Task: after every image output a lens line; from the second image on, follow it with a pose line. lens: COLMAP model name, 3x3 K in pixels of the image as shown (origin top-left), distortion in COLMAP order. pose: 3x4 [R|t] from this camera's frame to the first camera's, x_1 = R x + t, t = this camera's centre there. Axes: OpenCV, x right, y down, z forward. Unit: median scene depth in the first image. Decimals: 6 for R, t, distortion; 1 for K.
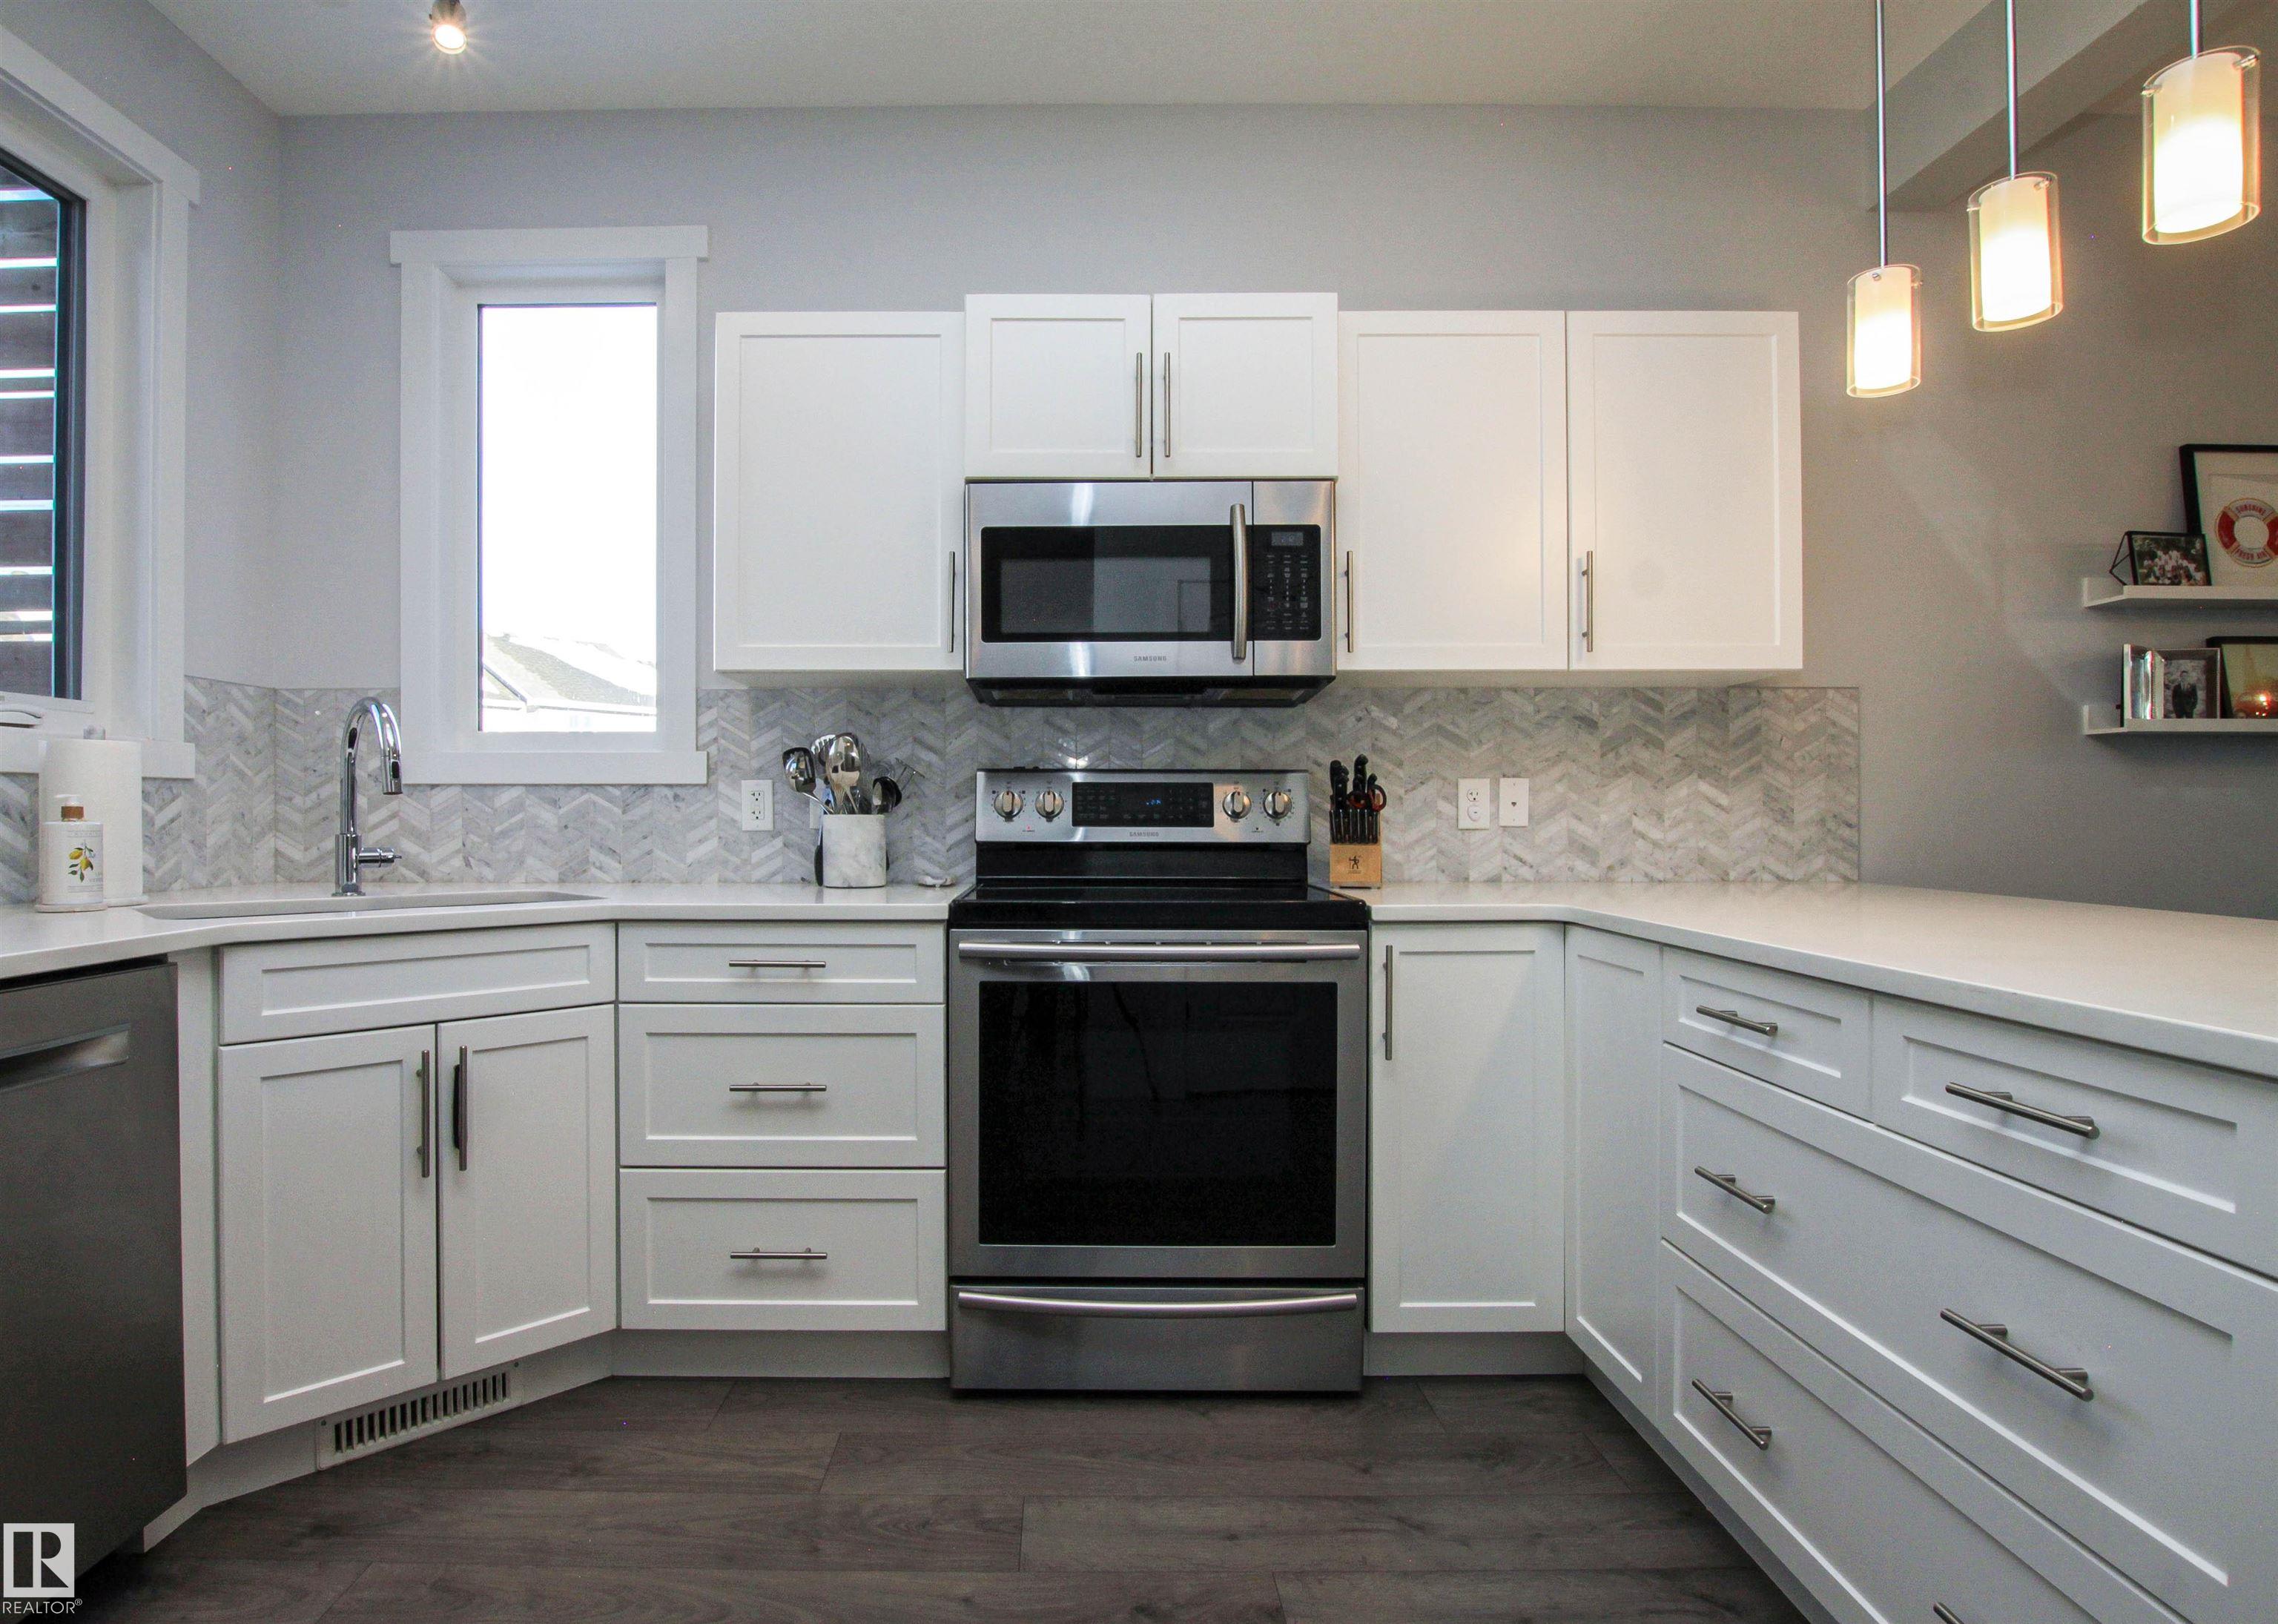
lens RADIAL K [[1212.0, 0, 1059.0], [0, 1212.0, 819.4], [0, 0, 1]] dist [-0.029942, 0.002743]
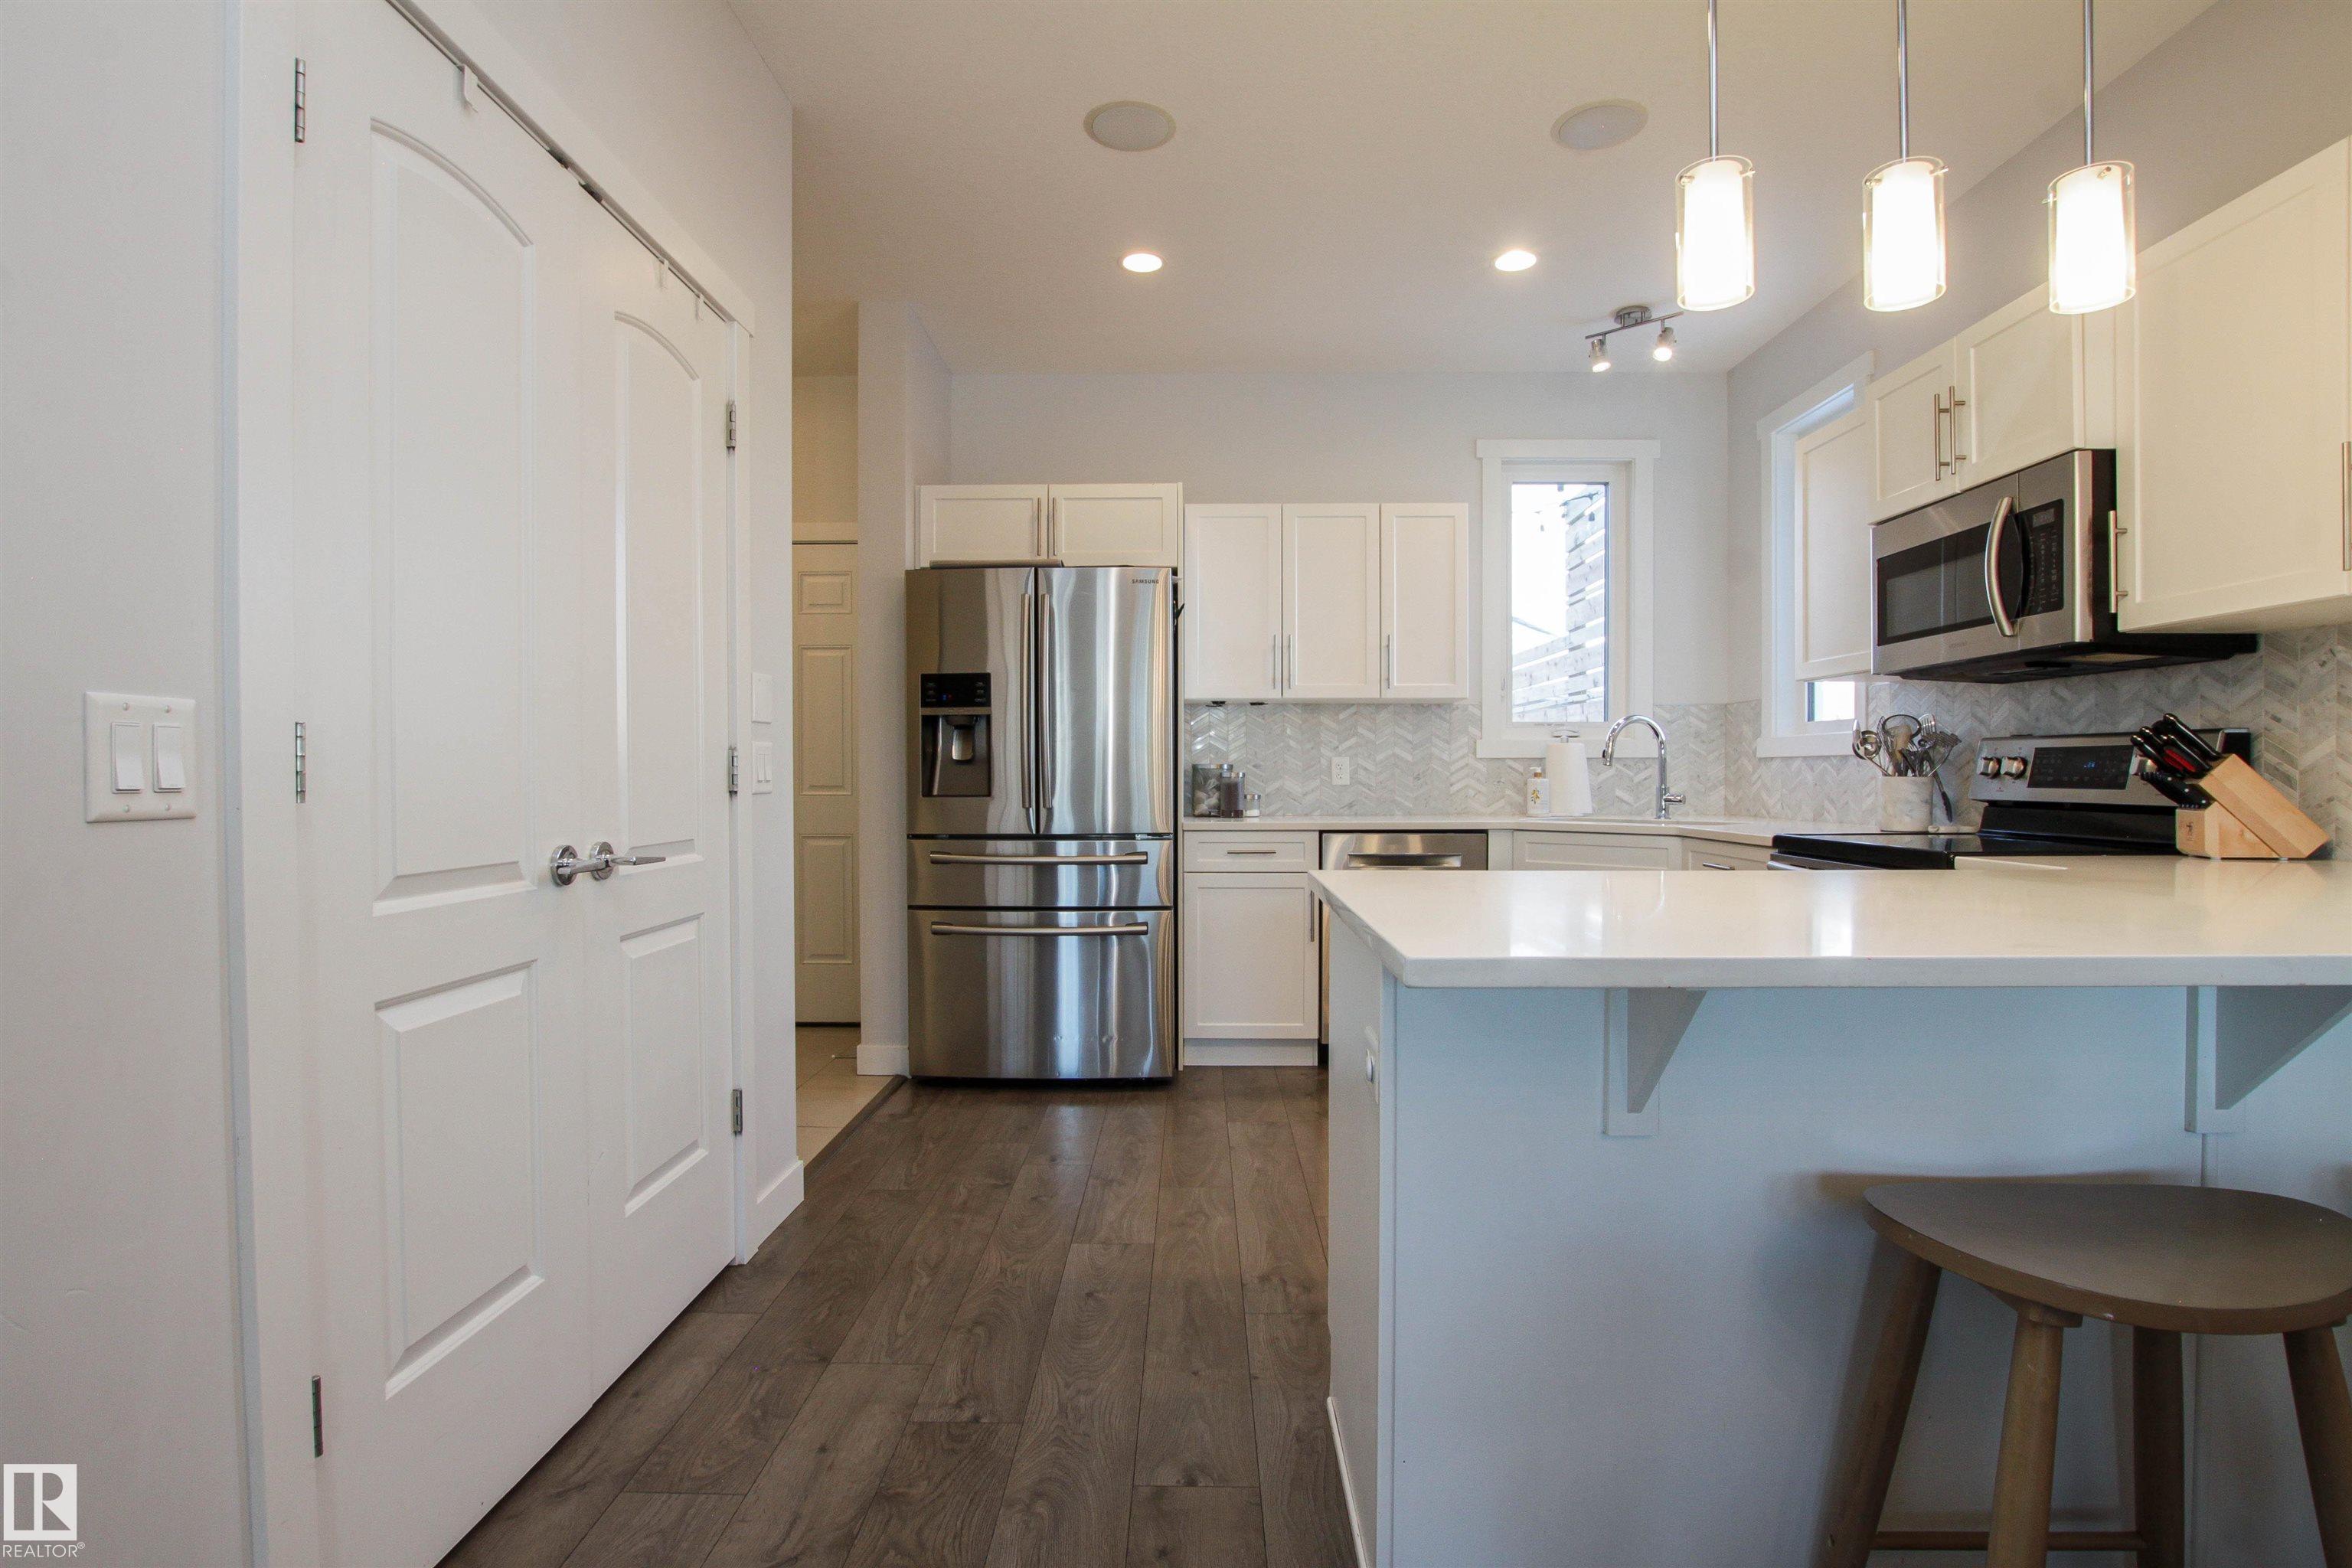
lens RADIAL K [[1162.2, 0, 1176.7], [0, 1162.2, 790.7], [0, 0, 1]] dist [-0.032059, 0.005369]
pose [[-0.007862, 0.013664, -0.999876, 1.063025], [-0.004576, 0.999896, 0.013701, -0.002084], [0.999959, 0.004683, -0.007798, 0.218802]]
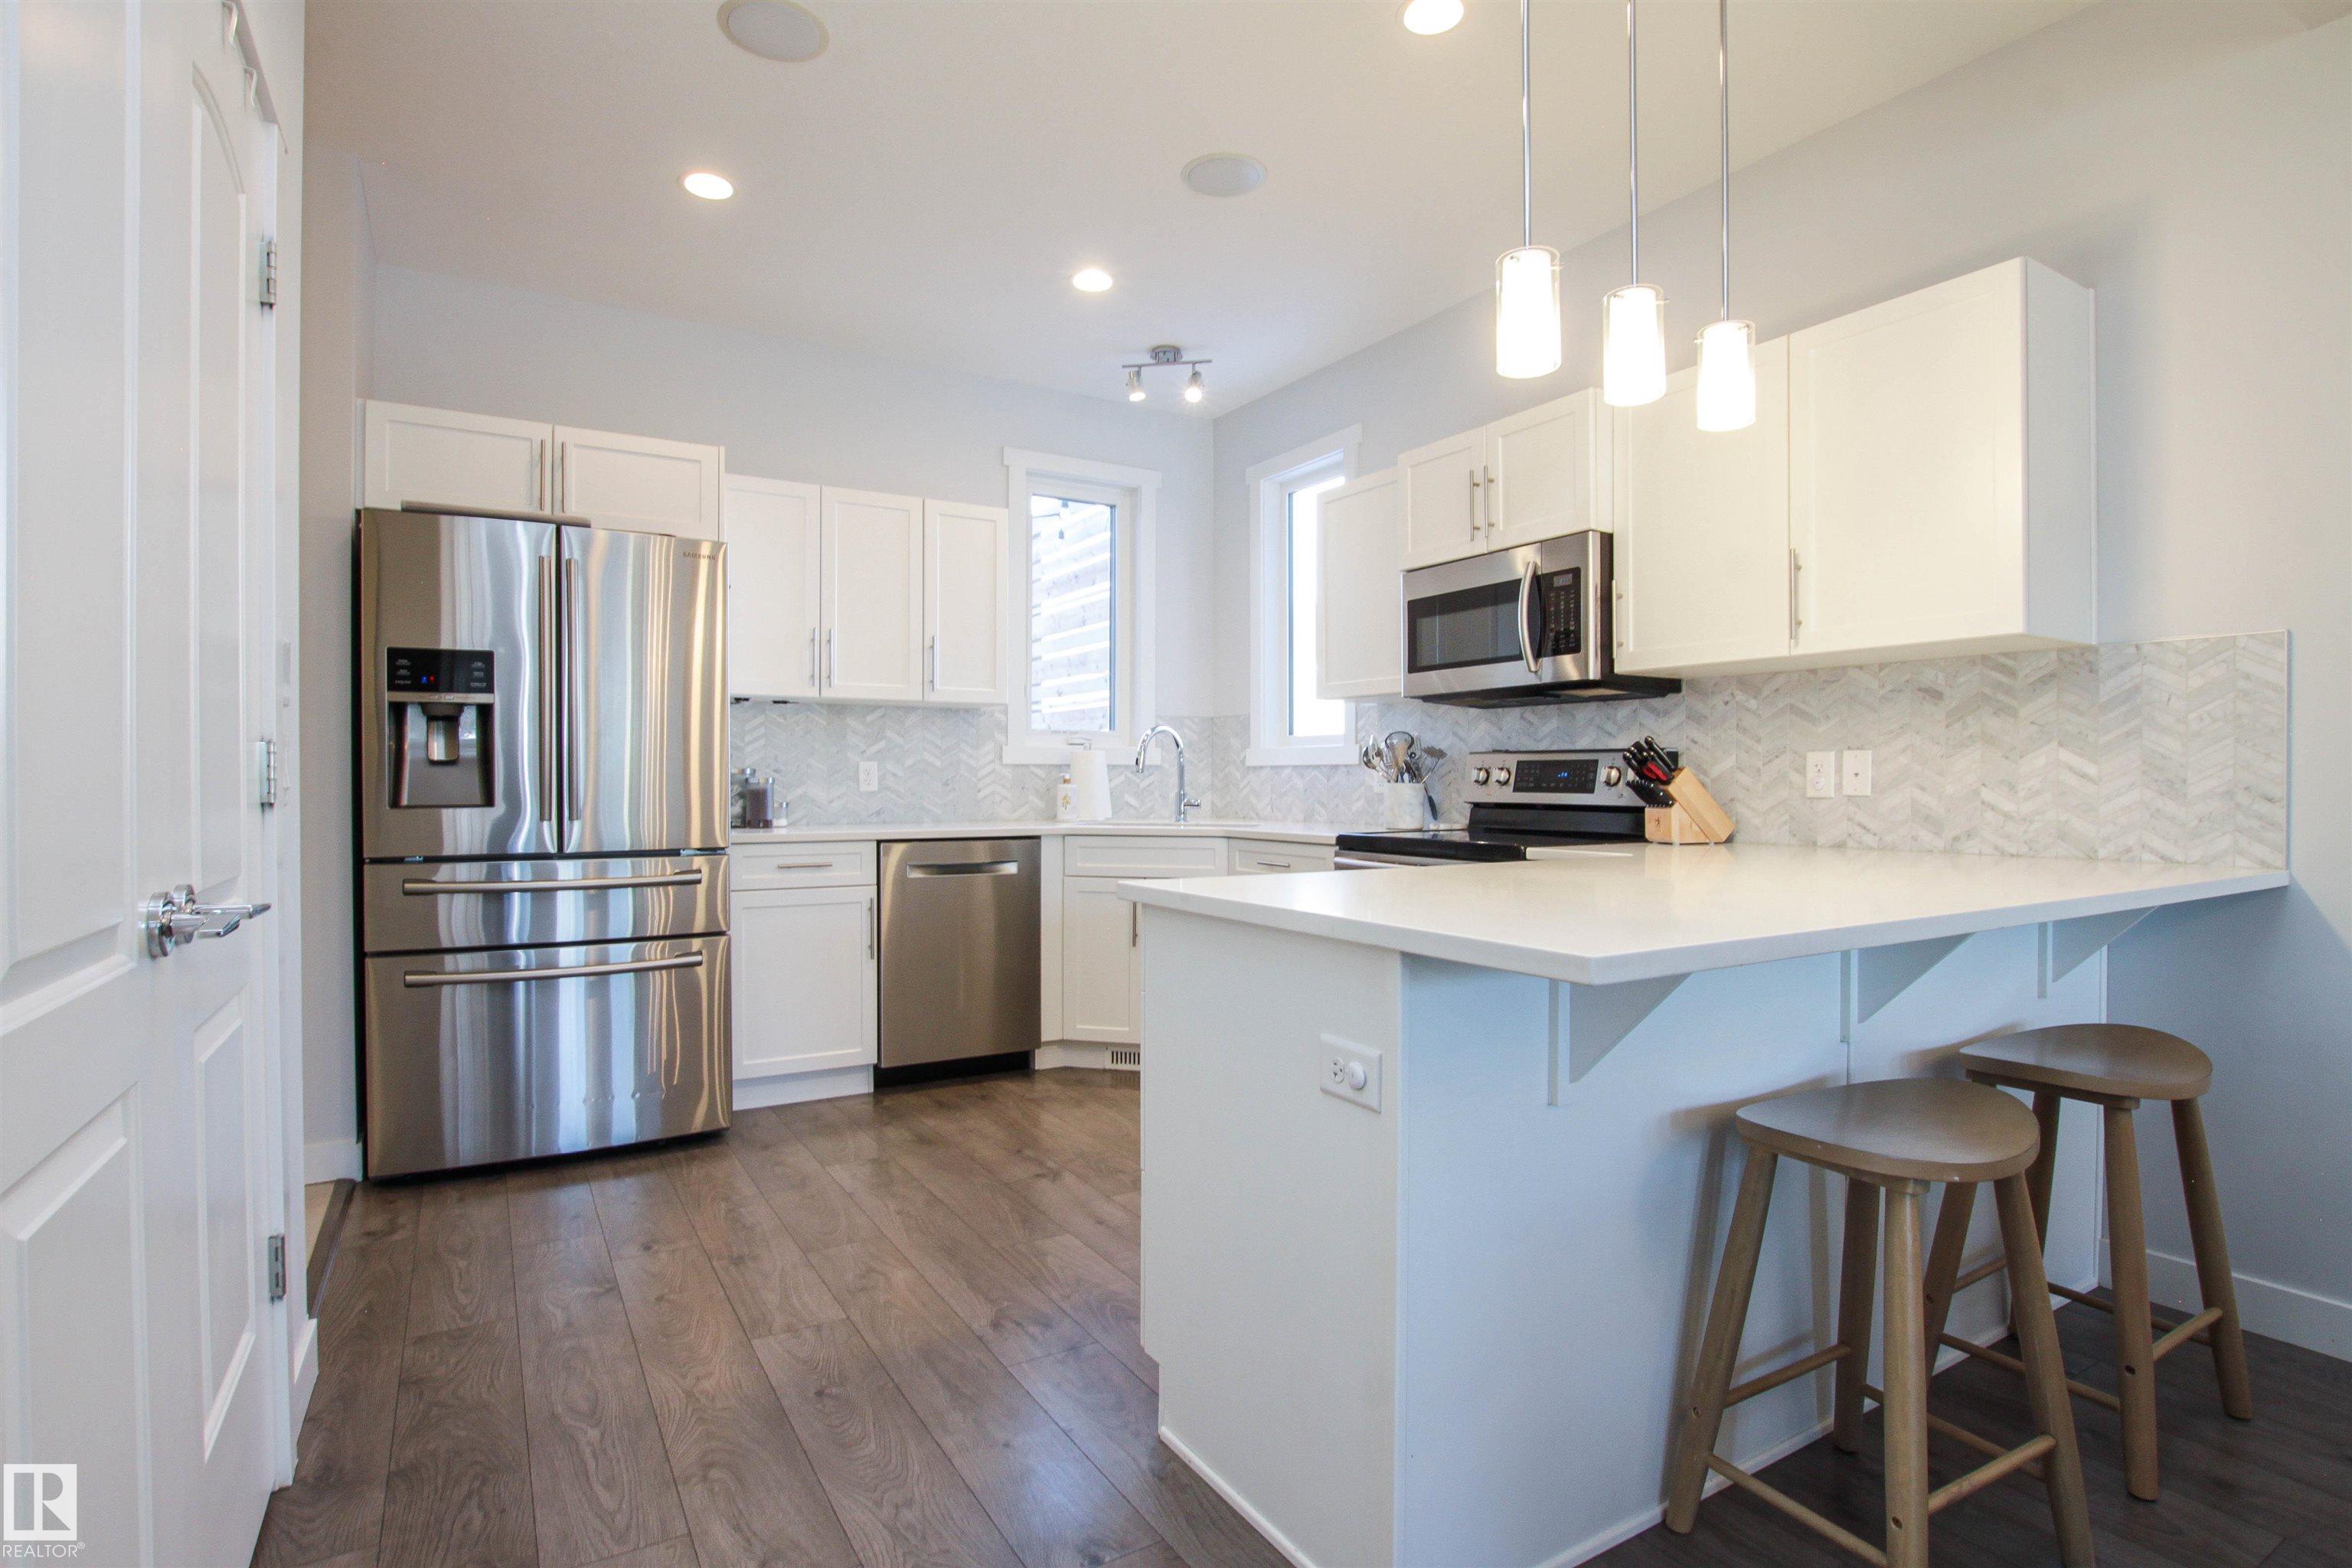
lens RADIAL K [[1162.2, 0, 1176.7], [0, 1162.2, 790.7], [0, 0, 1]] dist [-0.032059, 0.005369]
pose [[0.528080, 0.007903, -0.849158, 0.940052], [-0.006075, 0.999966, 0.005528, -0.000726], [0.849173, 0.002239, 0.528110, -0.044521]]
